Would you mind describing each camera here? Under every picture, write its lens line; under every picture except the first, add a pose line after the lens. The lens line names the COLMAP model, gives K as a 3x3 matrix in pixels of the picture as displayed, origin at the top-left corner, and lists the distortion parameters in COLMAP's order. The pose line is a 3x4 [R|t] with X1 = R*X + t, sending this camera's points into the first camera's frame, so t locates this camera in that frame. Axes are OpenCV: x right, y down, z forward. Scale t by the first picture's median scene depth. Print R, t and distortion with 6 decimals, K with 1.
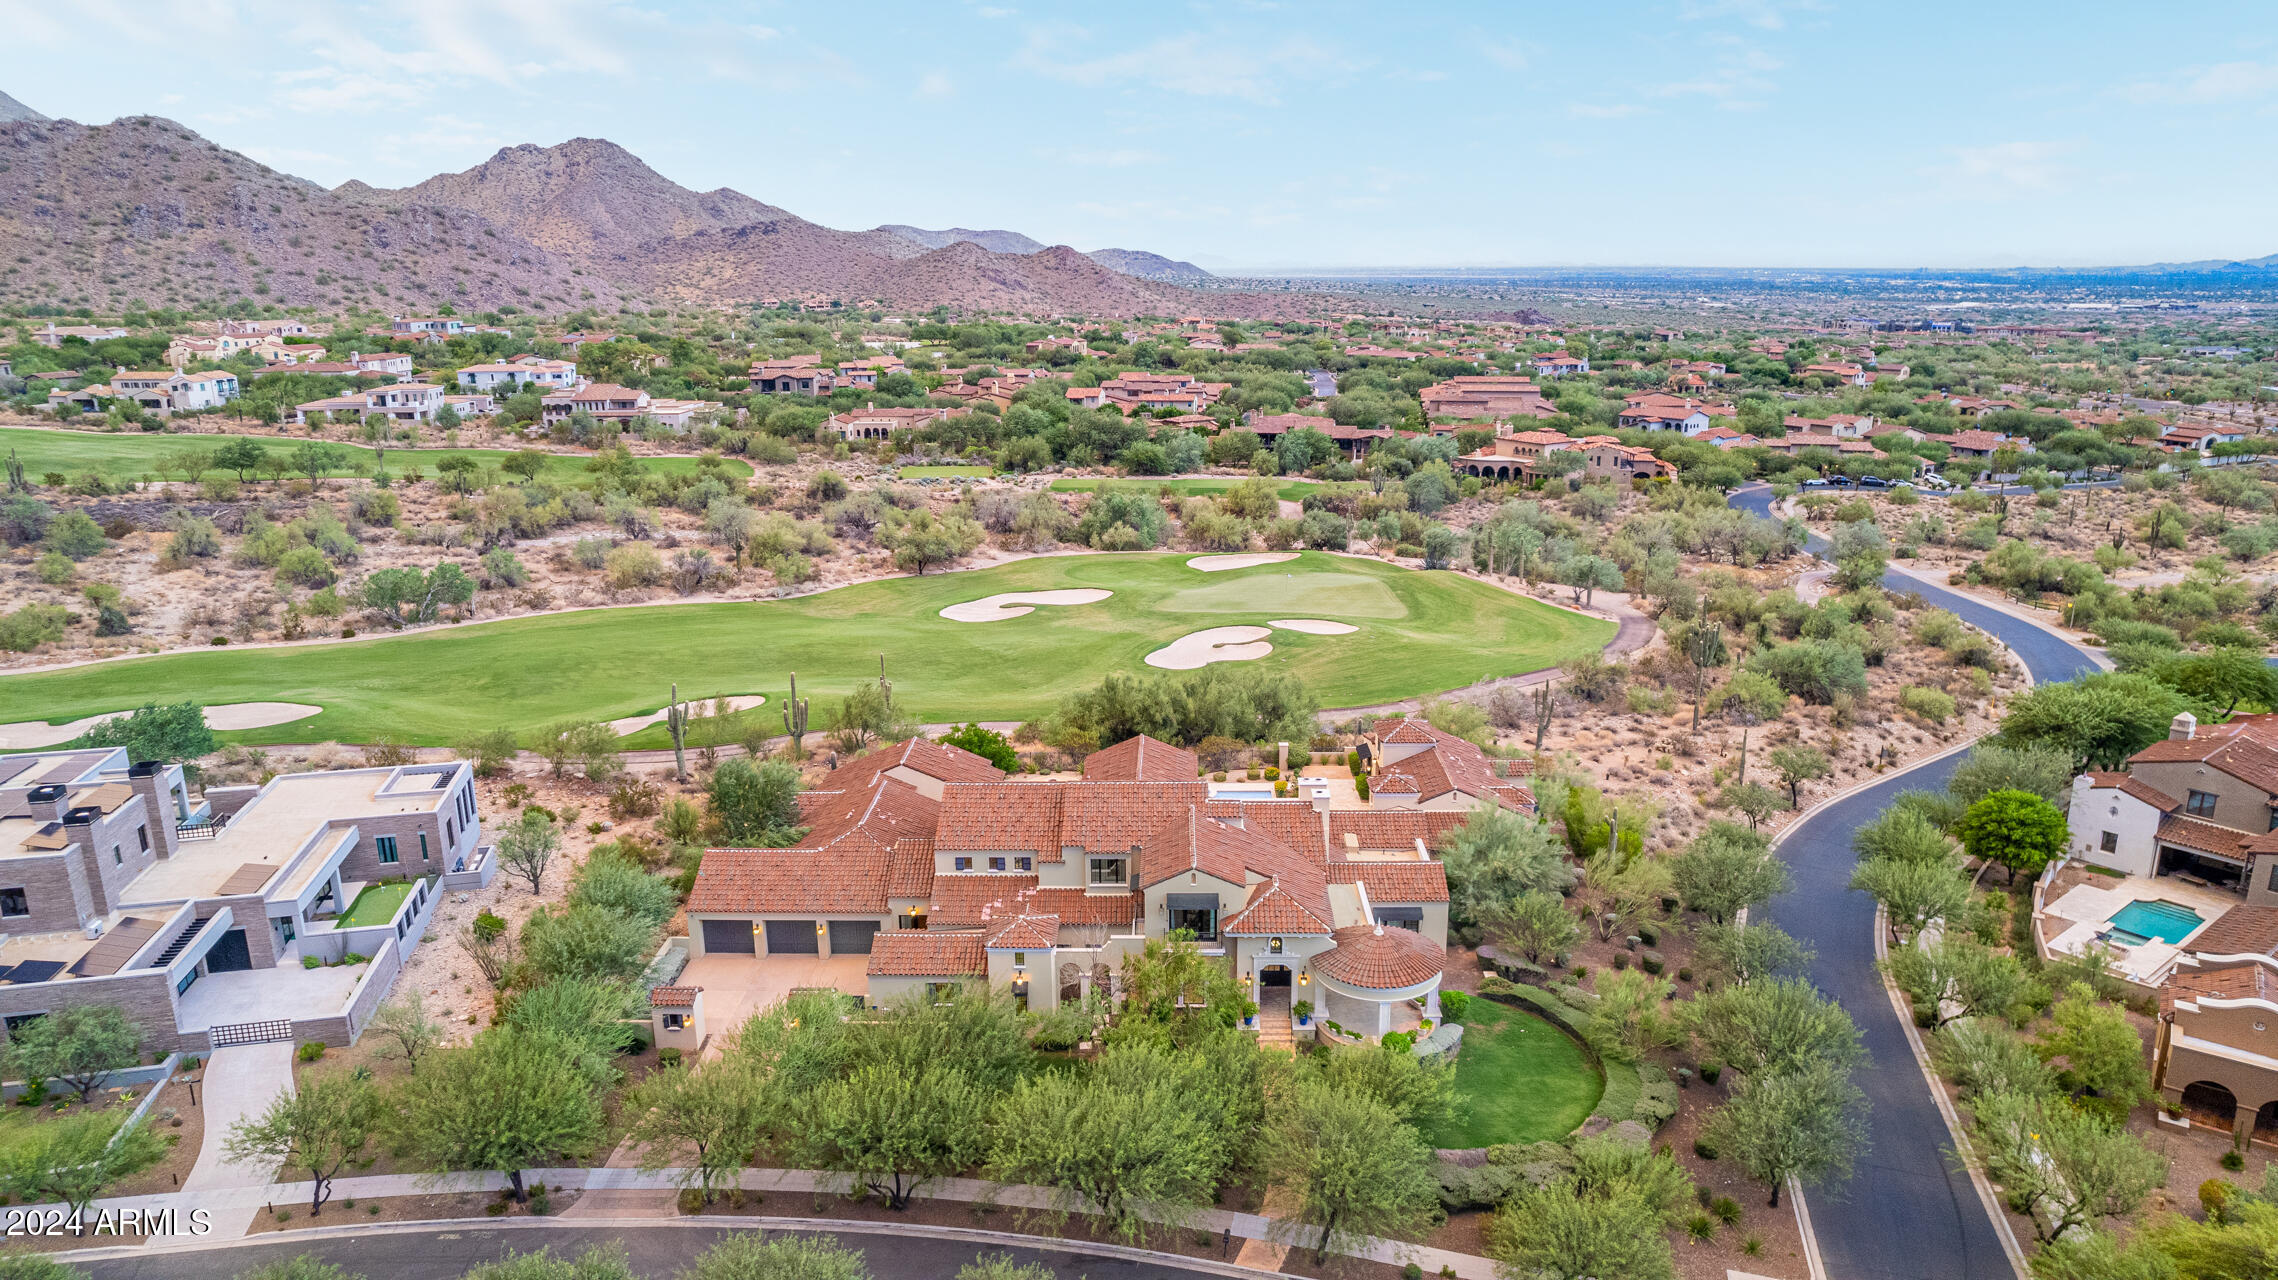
lens RADIAL K [[1481.2, 0, 1140.5], [0, 1481.2, 650.2], [0, 0, 1]] dist [-0.095027, 0.083544]
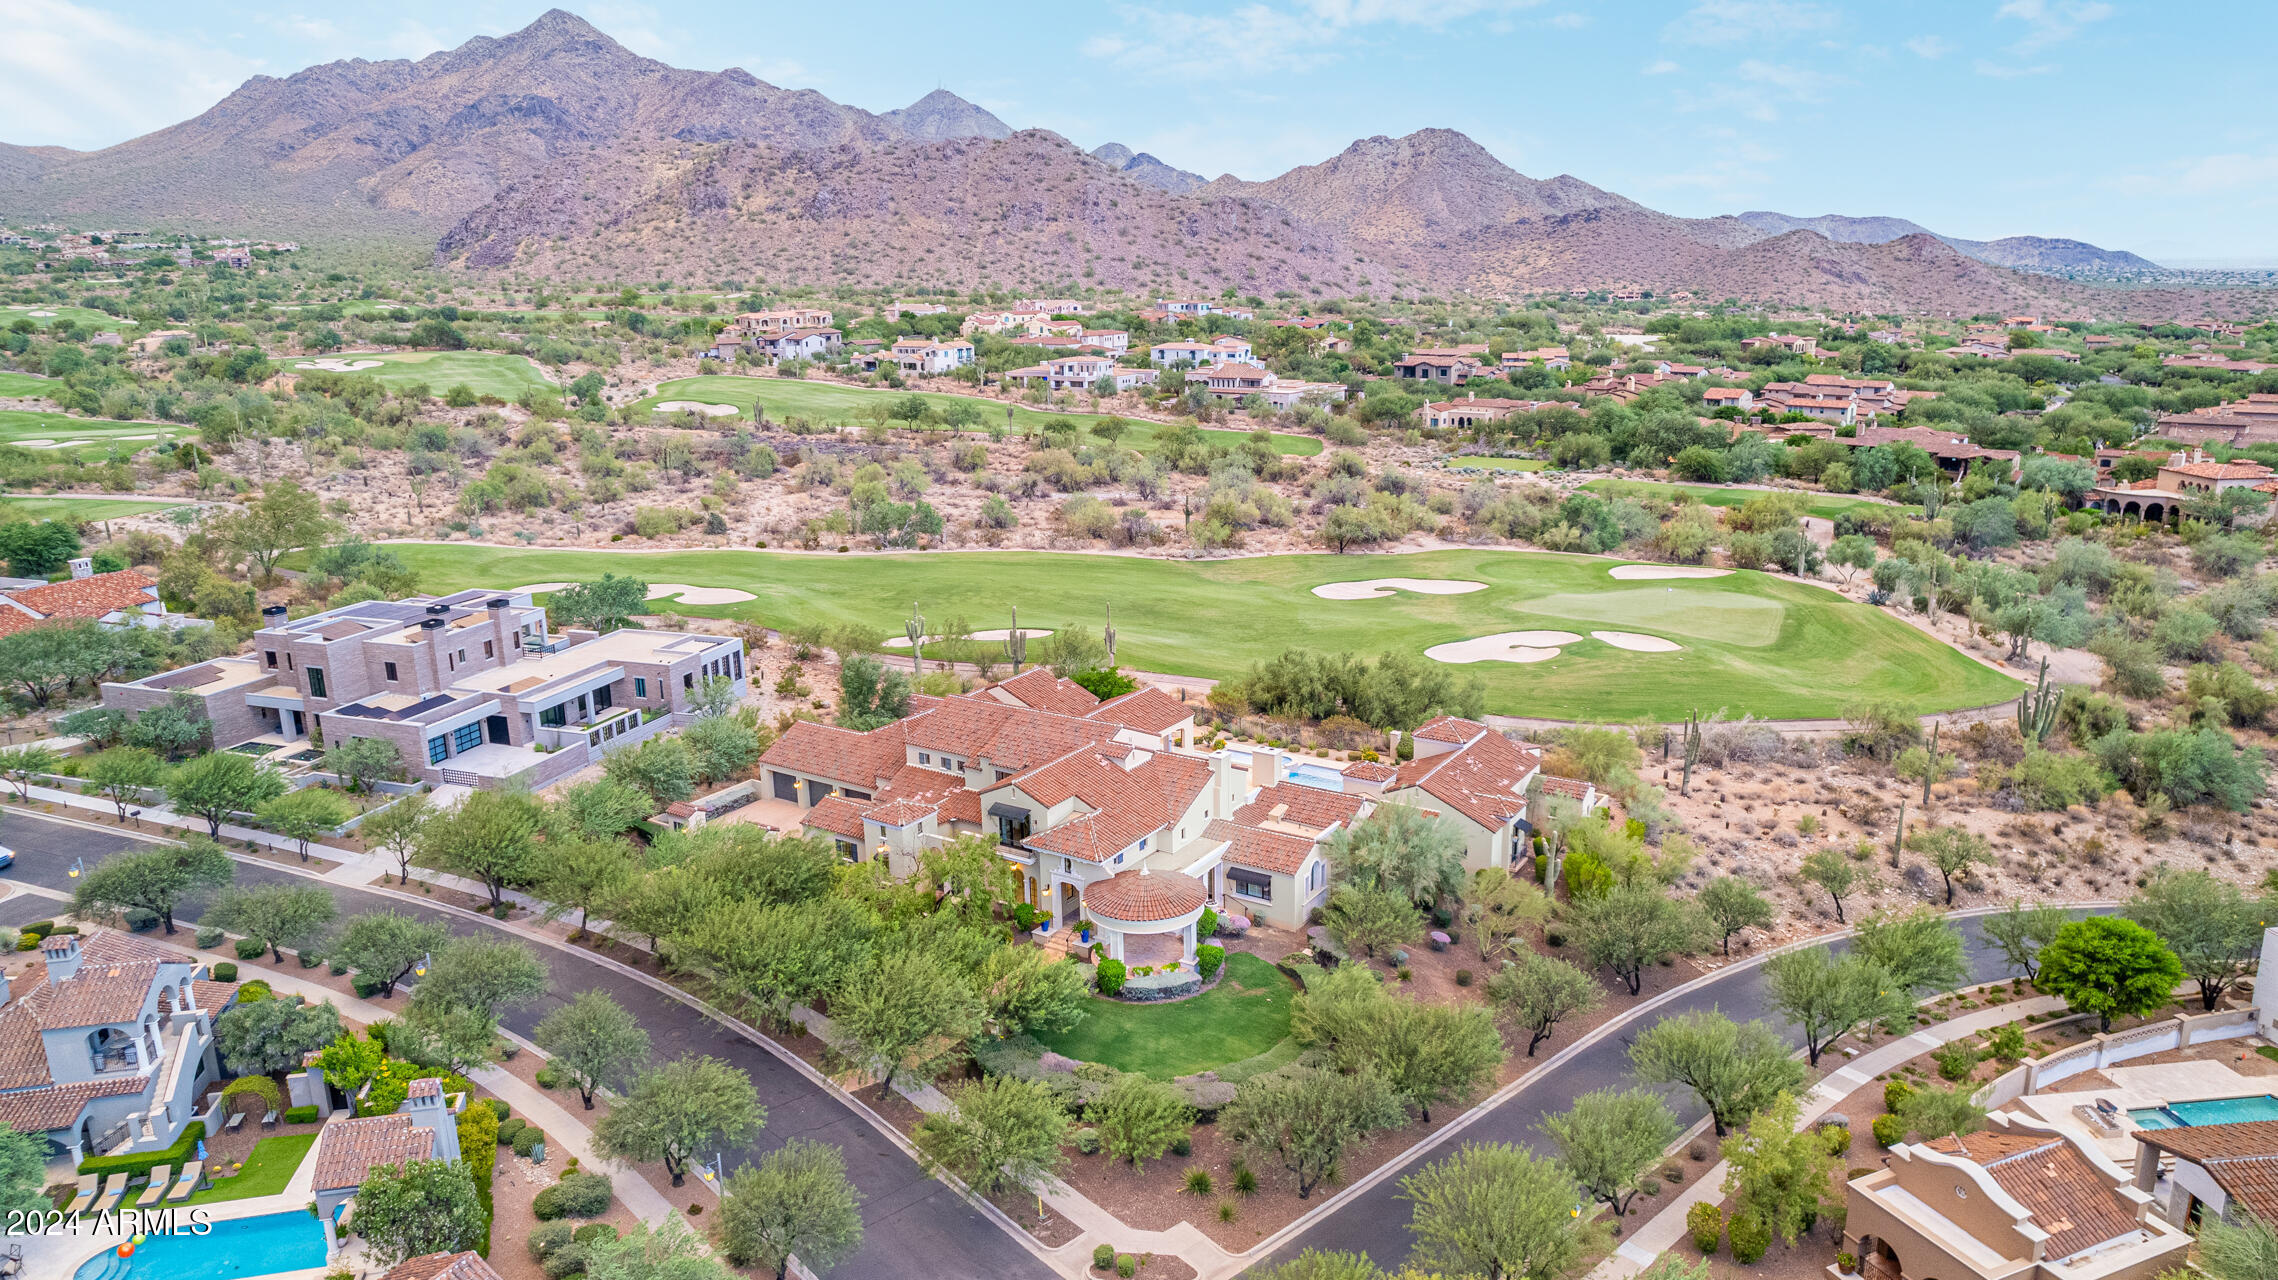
lens RADIAL K [[1523.2, 0, 1144.6], [0, 1523.2, 659.3], [0, 0, 1]] dist [-0.091282, 0.083827]
pose [[0.840171, 0.130214, -0.526456, 0.160329], [-0.126855, 0.991003, 0.042667, -0.002698], [0.527276, 0.030936, 0.849131, 0.009596]]
